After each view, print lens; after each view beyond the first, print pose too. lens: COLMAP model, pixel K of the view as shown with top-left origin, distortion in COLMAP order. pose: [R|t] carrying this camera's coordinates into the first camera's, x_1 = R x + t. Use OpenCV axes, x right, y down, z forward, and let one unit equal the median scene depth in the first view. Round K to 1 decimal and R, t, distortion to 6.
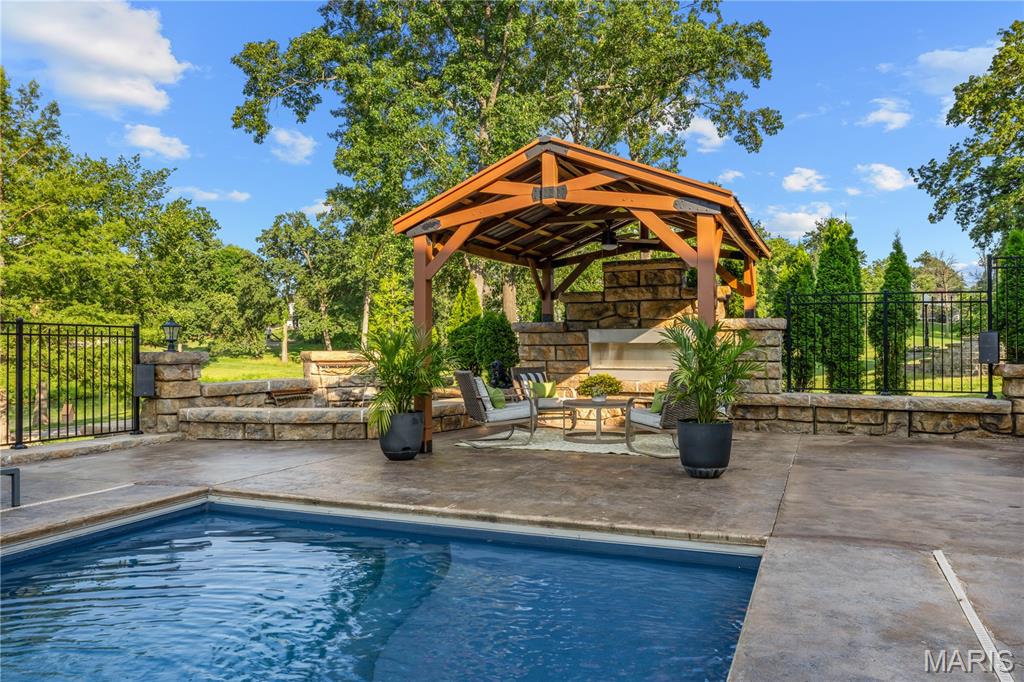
lens RADIAL K [[741.2, 0, 527.3], [0, 741.2, 338.5], [0, 0, 1]] dist [0.004819, -0.001285]
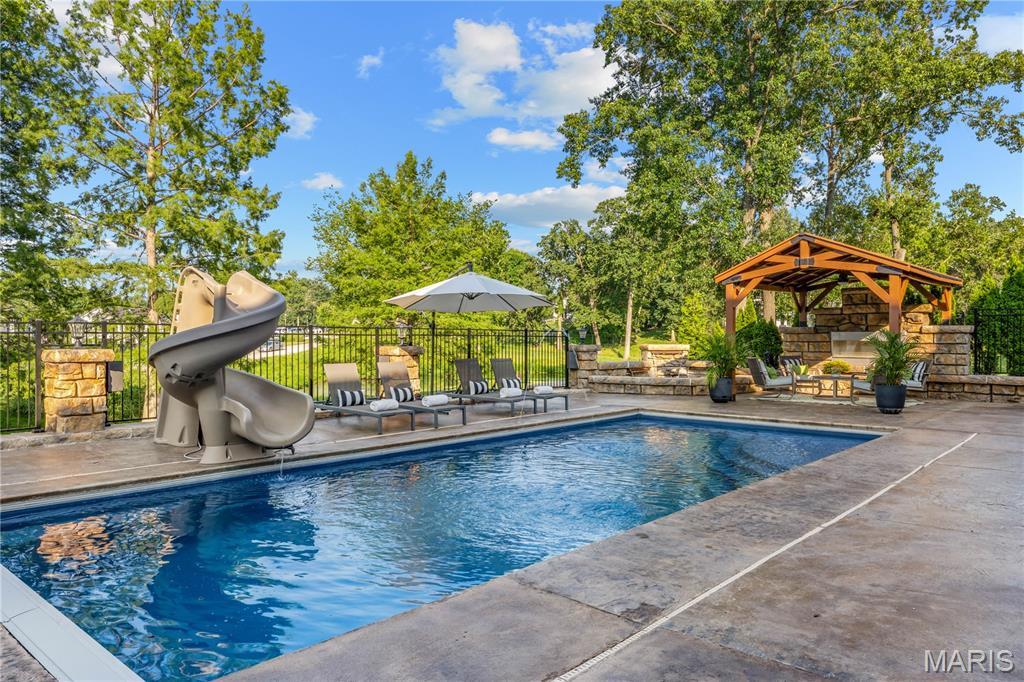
lens RADIAL K [[709.8, 0, 531.2], [0, 709.8, 336.0], [0, 0, 1]] dist [0.000385, 0.000239]
pose [[0.943319, 0.003777, -0.331865, -0.007271], [-0.000029, 0.999936, 0.011298, -0.008976], [0.331887, -0.010648, 0.943259, -0.267989]]
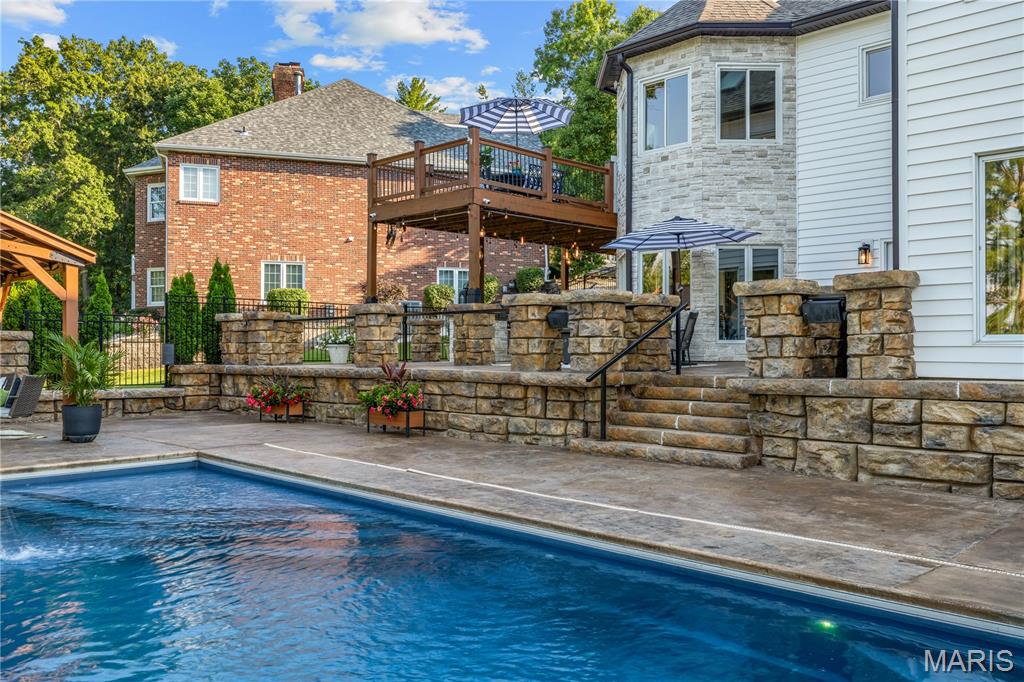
lens RADIAL K [[843.9, 0, 512.0], [0, 843.9, 341.0], [0, 0, 1]] dist [-0.011561, -0.005434]
pose [[0.391369, 0.009664, 0.920183, -0.257065], [-0.012239, 0.999911, -0.005296, -0.005420], [-0.920152, -0.009189, 0.391452, -0.121722]]
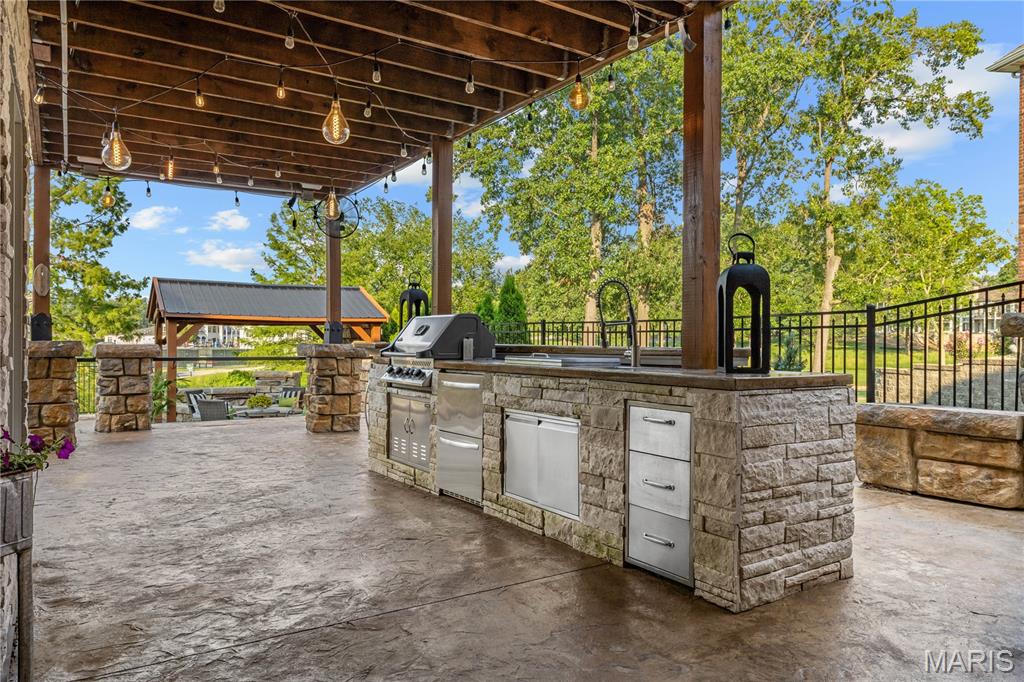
lens RADIAL K [[701.7, 0, 509.9], [0, 701.7, 329.8], [0, 0, 1]] dist [0.004258, -0.002945]
pose [[0.809084, -0.000429, -0.587693, 0.566396], [-0.002939, 0.999984, -0.004777, -0.030011], [0.587685, 0.005593, 0.809070, 0.001107]]
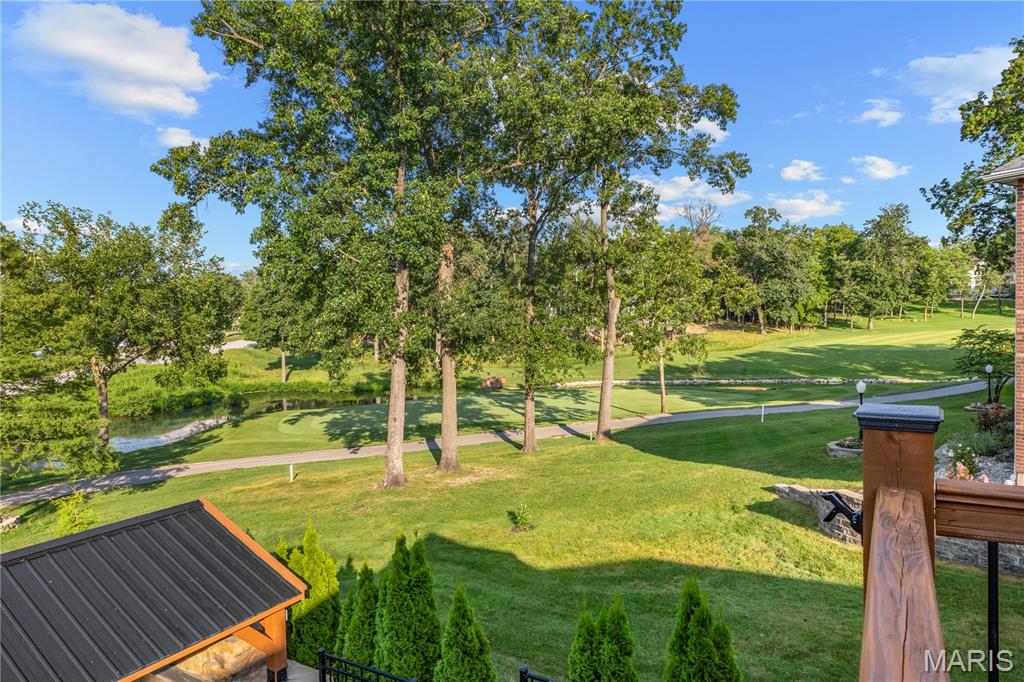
lens RADIAL K [[653.9, 0, 518.3], [0, 653.9, 340.9], [0, 0, 1]] dist [-0.001465, 0.001538]
pose [[0.987124, -0.020659, -0.158620, 0.268812], [0.026881, 0.998947, 0.037179, -0.158283], [0.157685, -0.040964, 0.986639, 0.163973]]
